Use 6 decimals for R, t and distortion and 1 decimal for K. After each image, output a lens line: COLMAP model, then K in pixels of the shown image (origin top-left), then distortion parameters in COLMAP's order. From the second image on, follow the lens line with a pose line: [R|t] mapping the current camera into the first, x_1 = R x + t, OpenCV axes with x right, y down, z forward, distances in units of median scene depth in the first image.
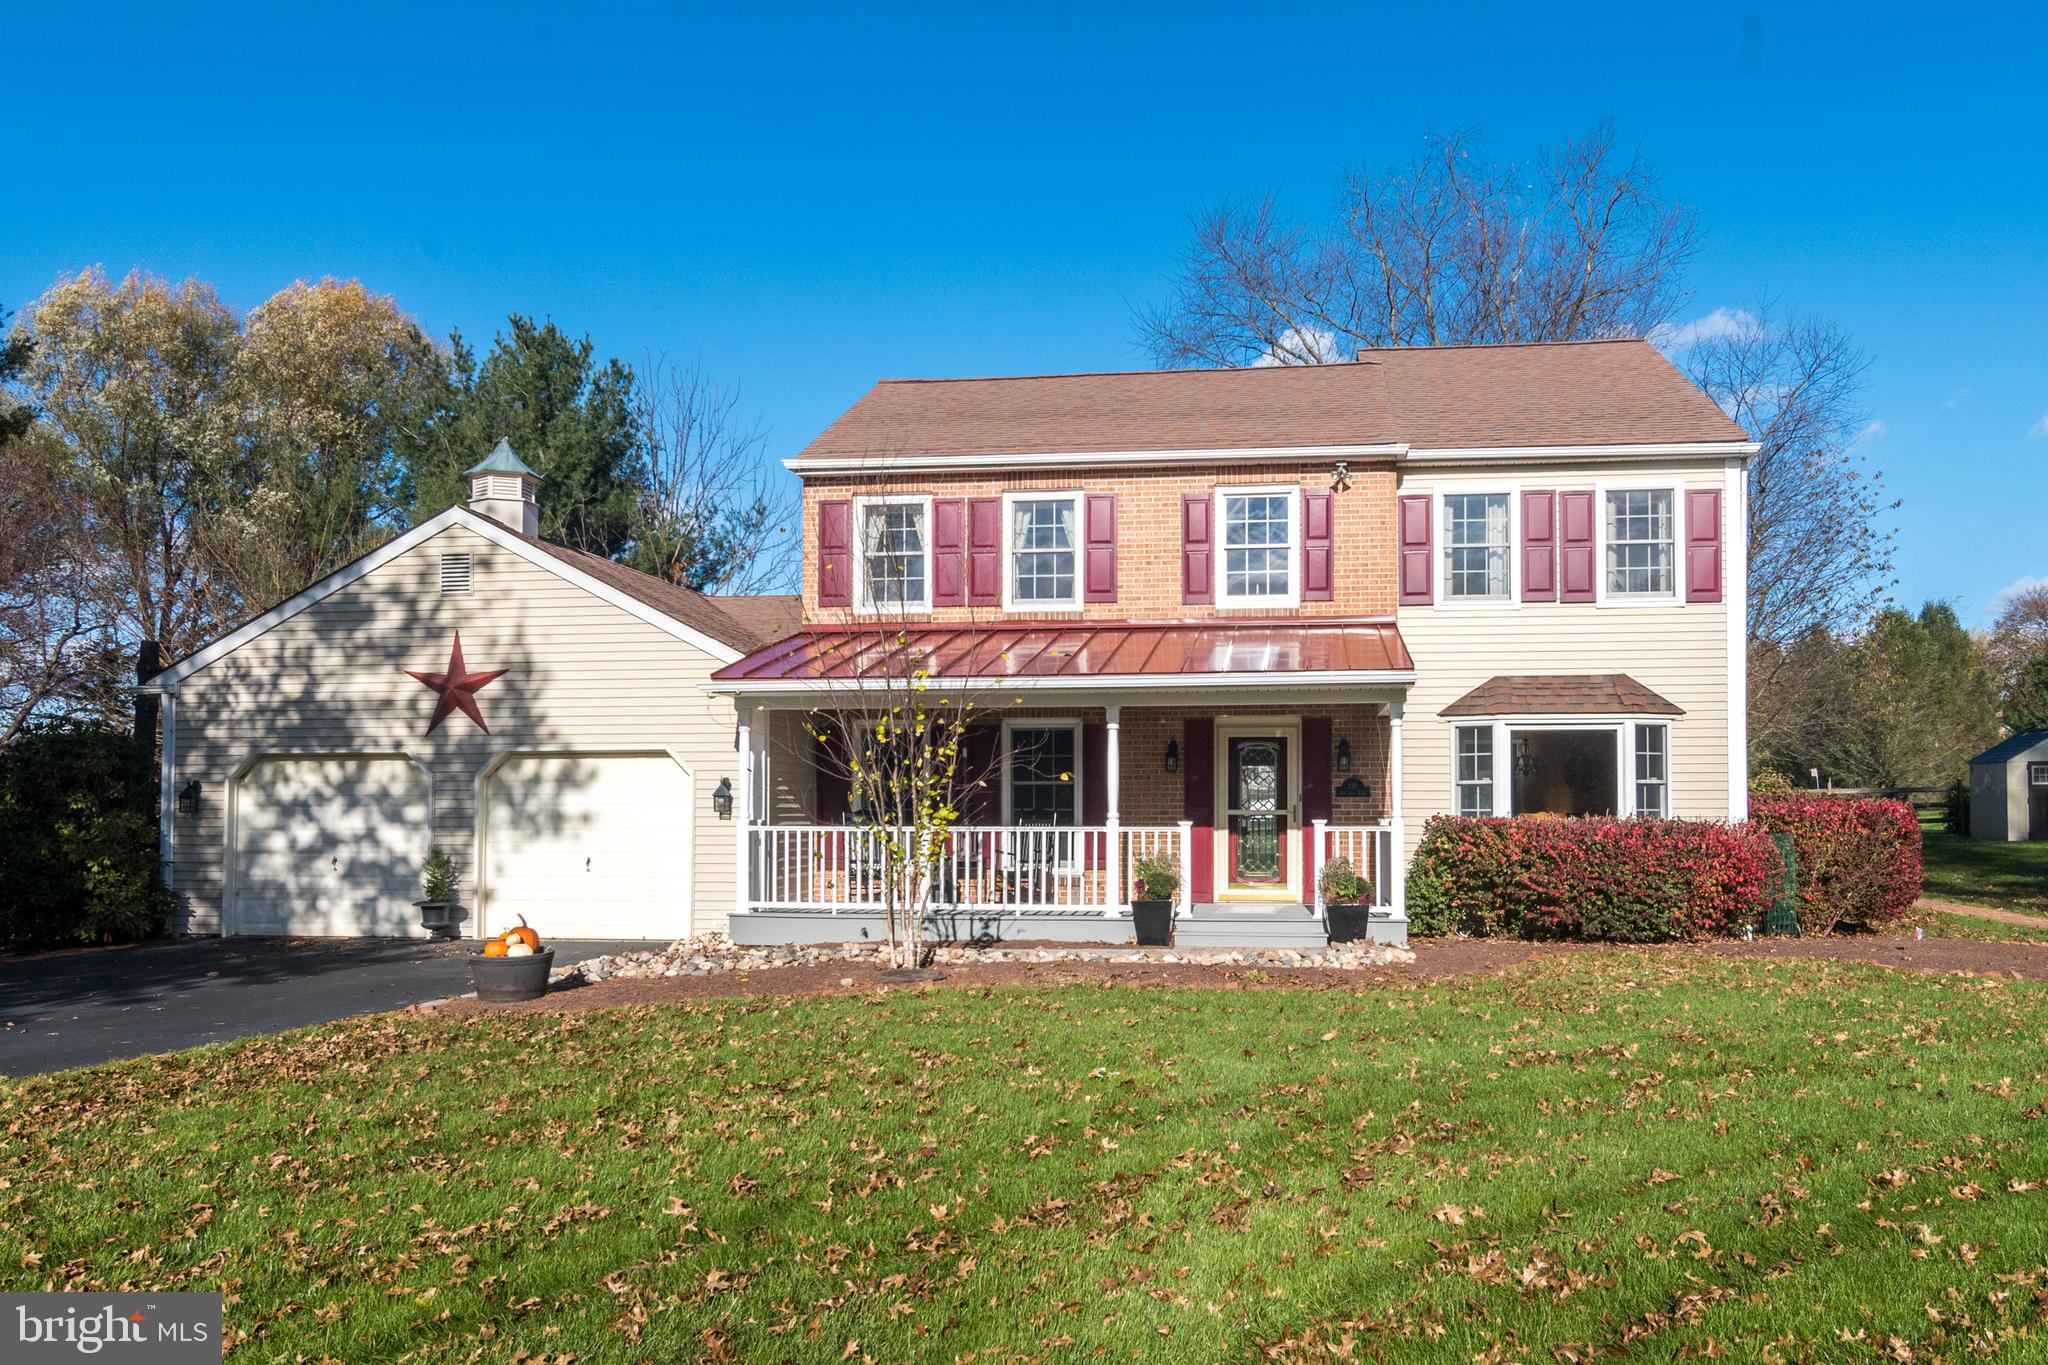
lens RADIAL K [[1649.1, 0, 1086.6], [0, 1649.1, 747.9], [0, 0, 1]] dist [0.002581, -0.020378]
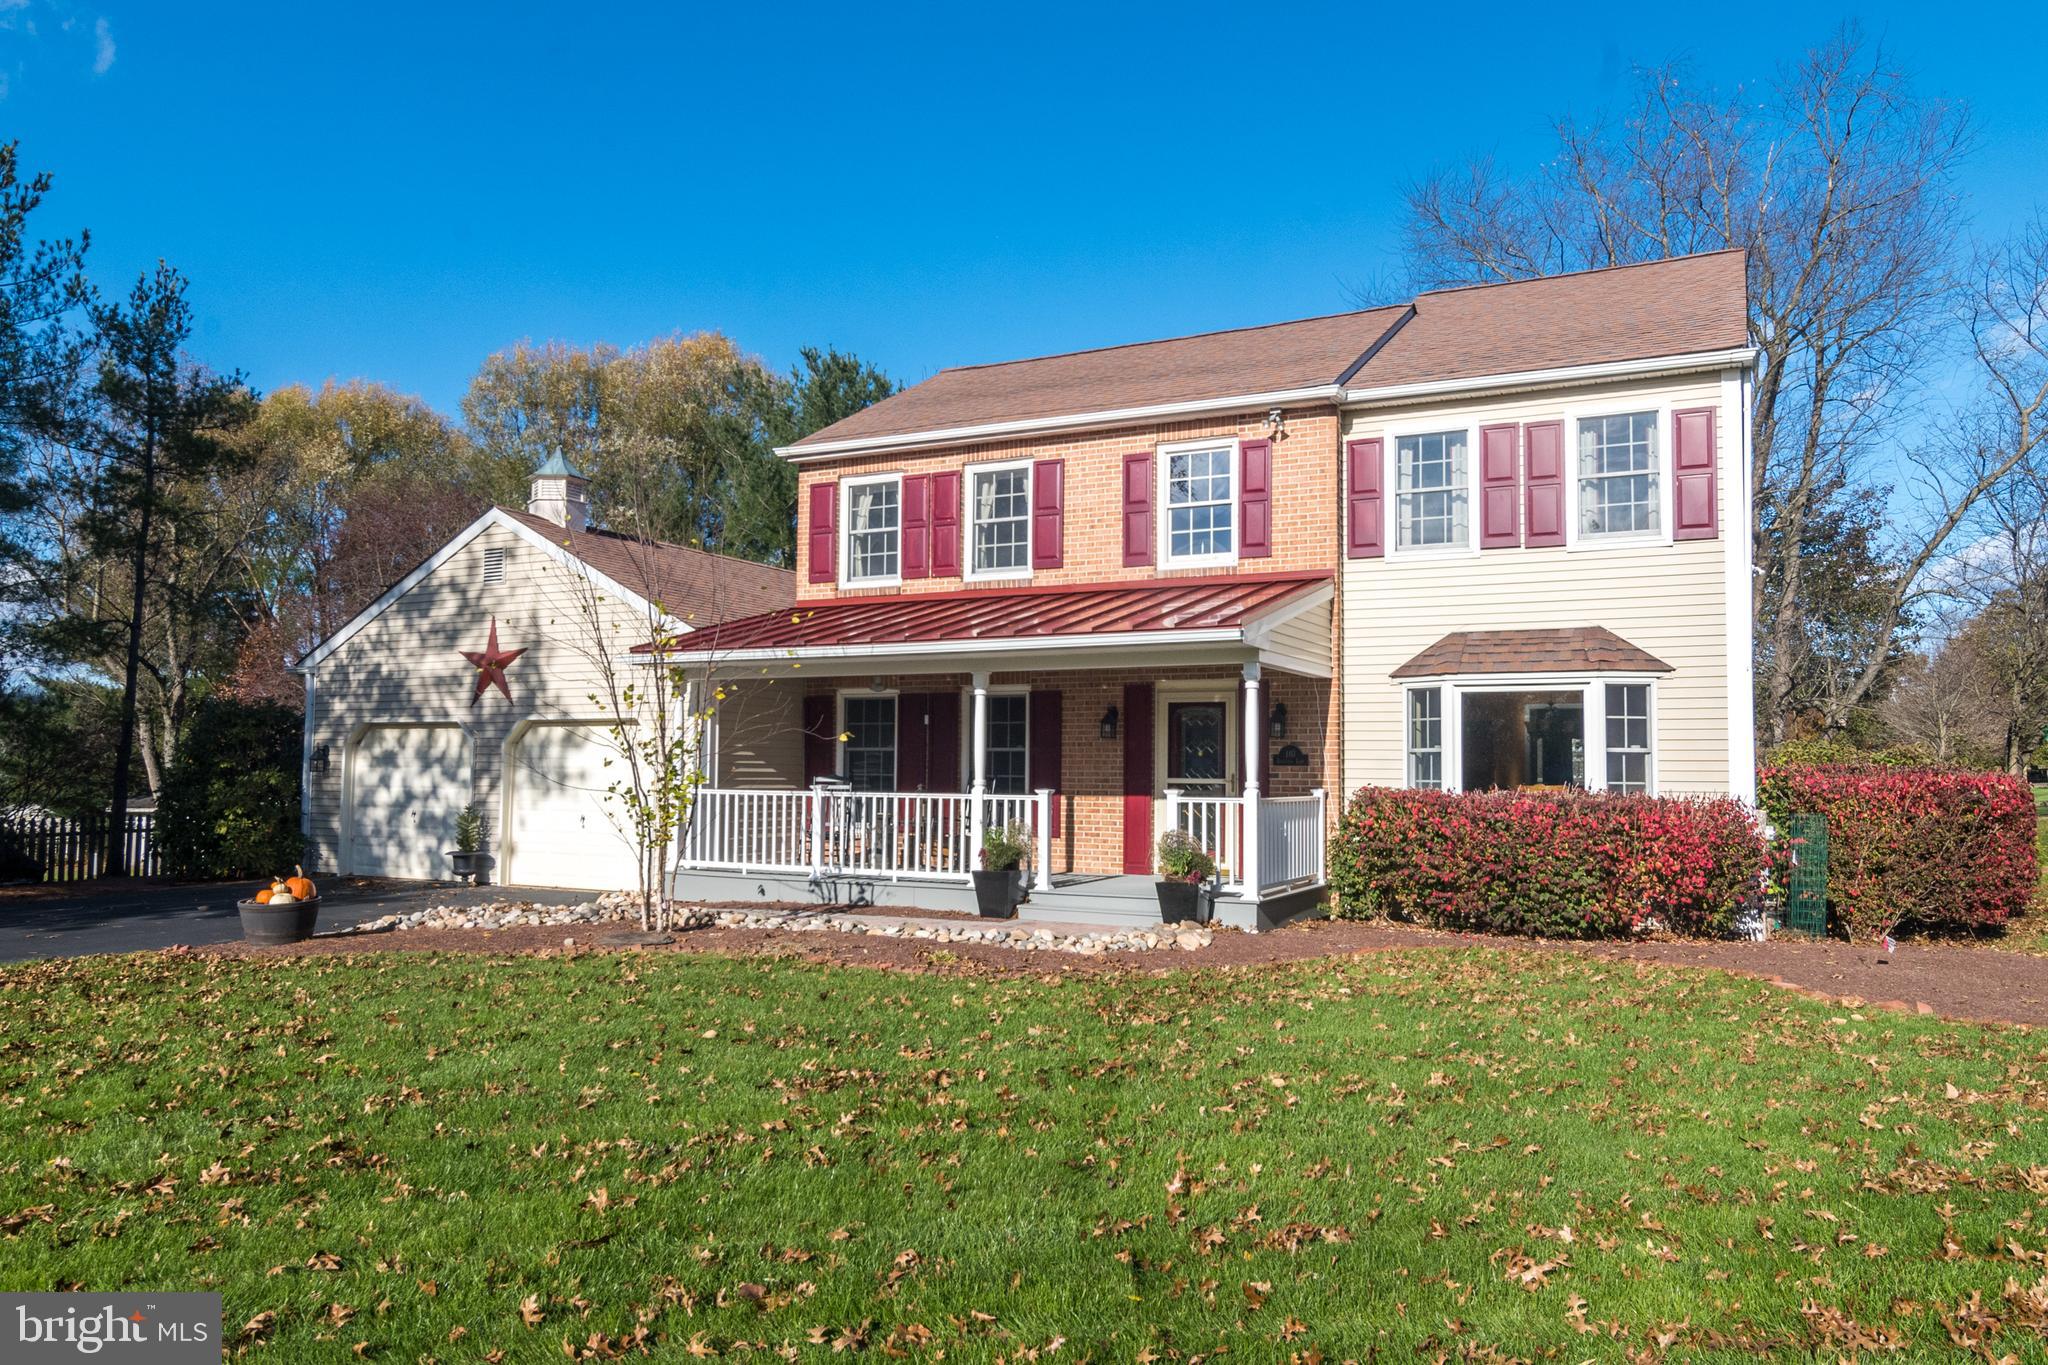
lens RADIAL K [[1483.0, 0, 1008.7], [0, 1483.0, 671.0], [0, 0, 1]] dist [-0.001056, -0.001822]
pose [[0.935421, -0.015564, -0.353194, 0.311892], [0.004073, 0.999439, -0.033255, 0.003514], [0.353513, 0.029669, 0.934959, 0.160225]]
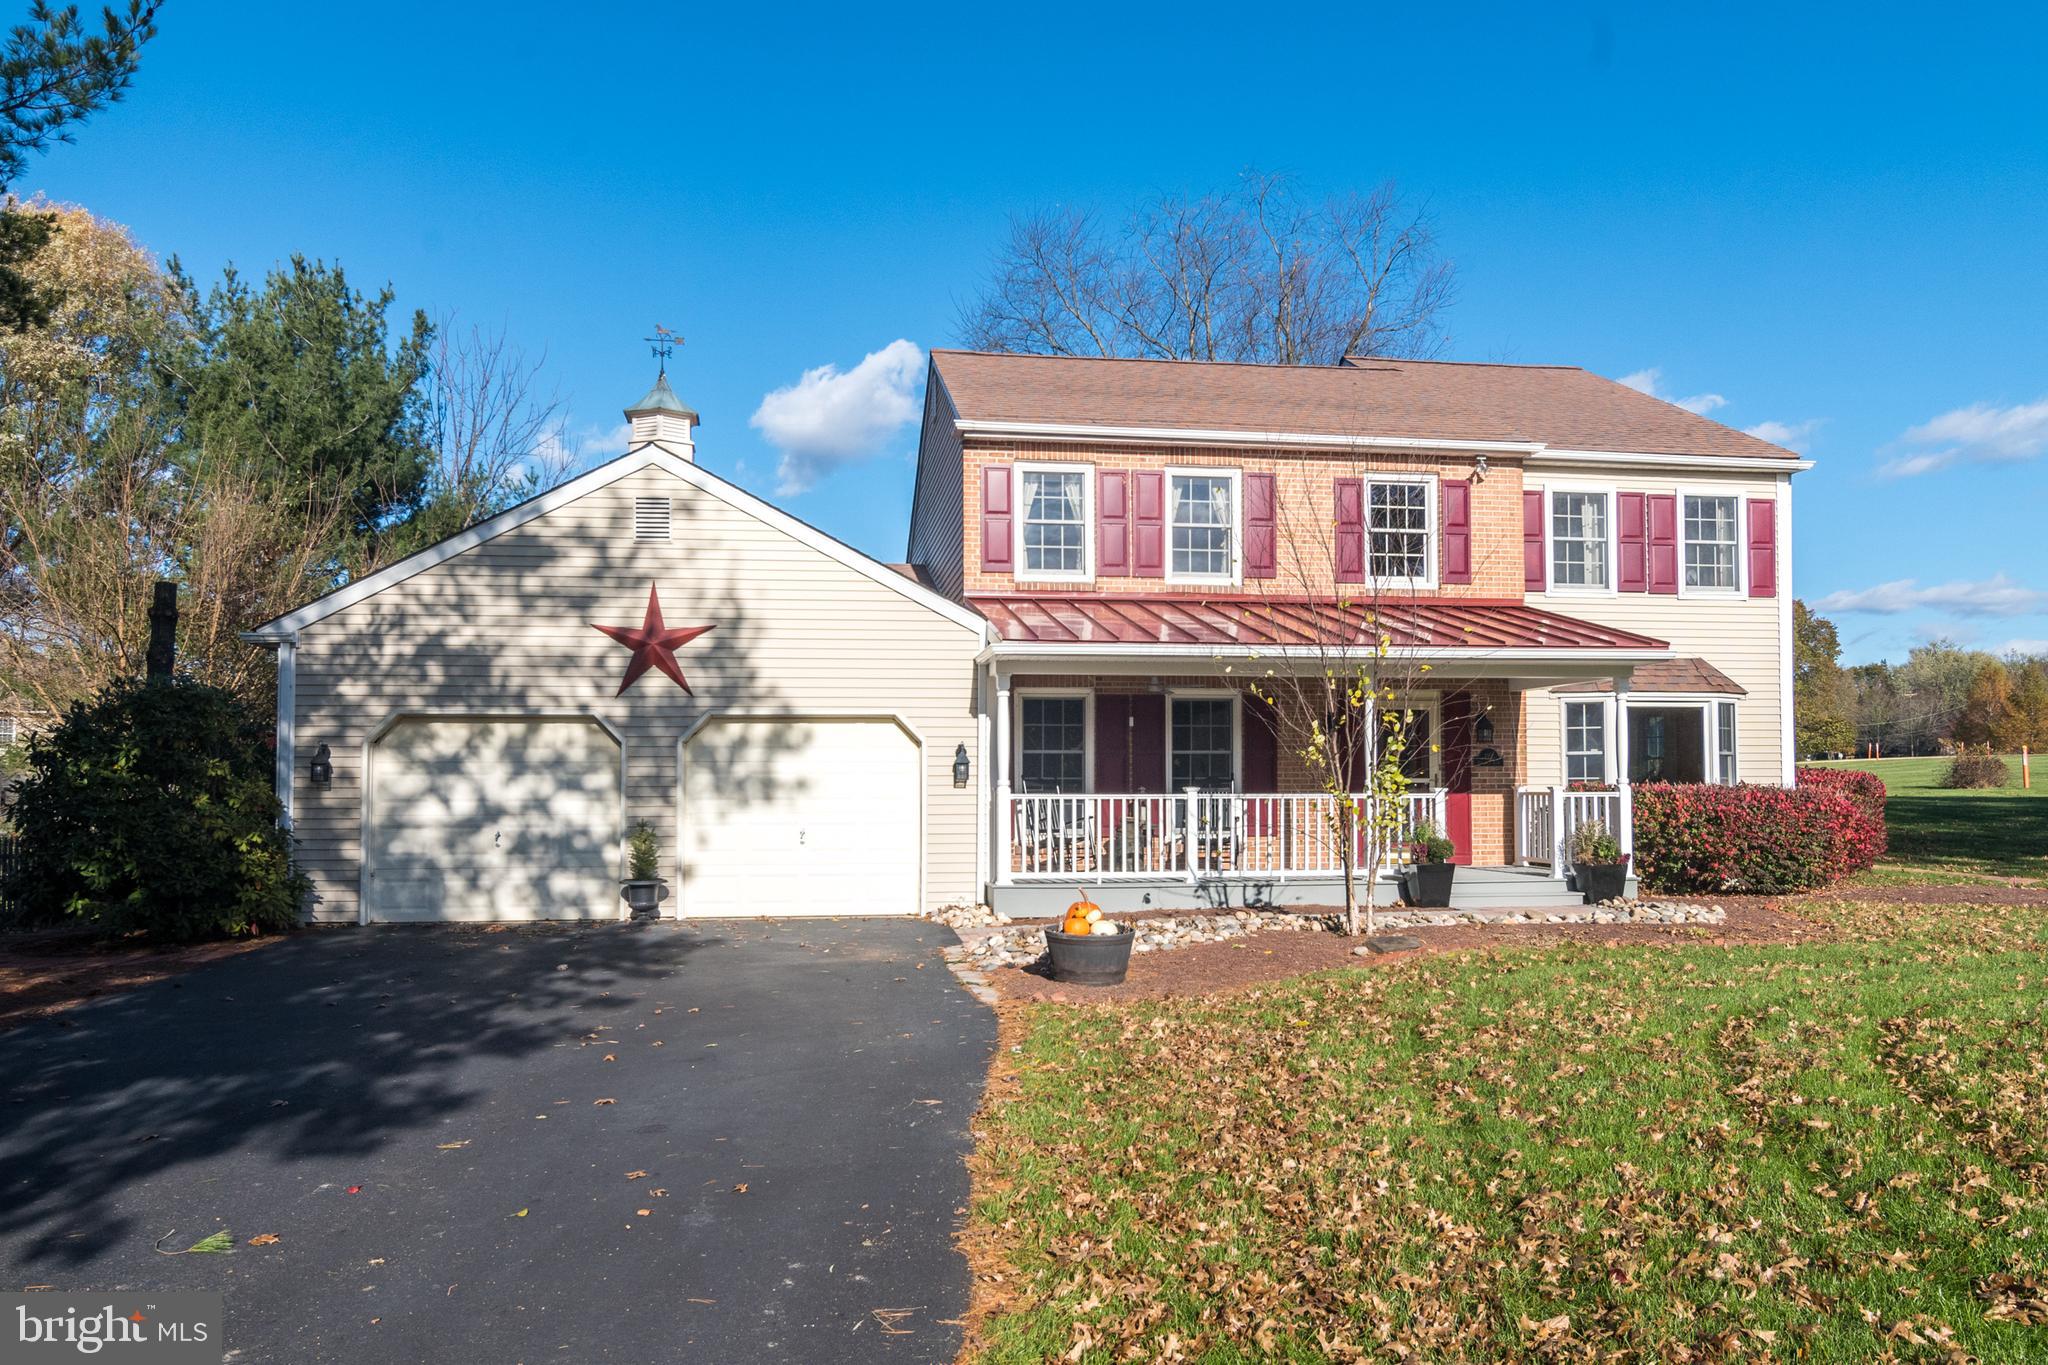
lens RADIAL K [[1483.0, 0, 1022.2], [0, 1483.0, 728.3], [0, 0, 1]] dist [0.005435, -0.000318]
pose [[0.960600, 0.009792, 0.277763, -0.406110], [-0.010176, 0.999948, -0.000060, 0.008109], [-0.277749, -0.002769, 0.960650, 0.150878]]
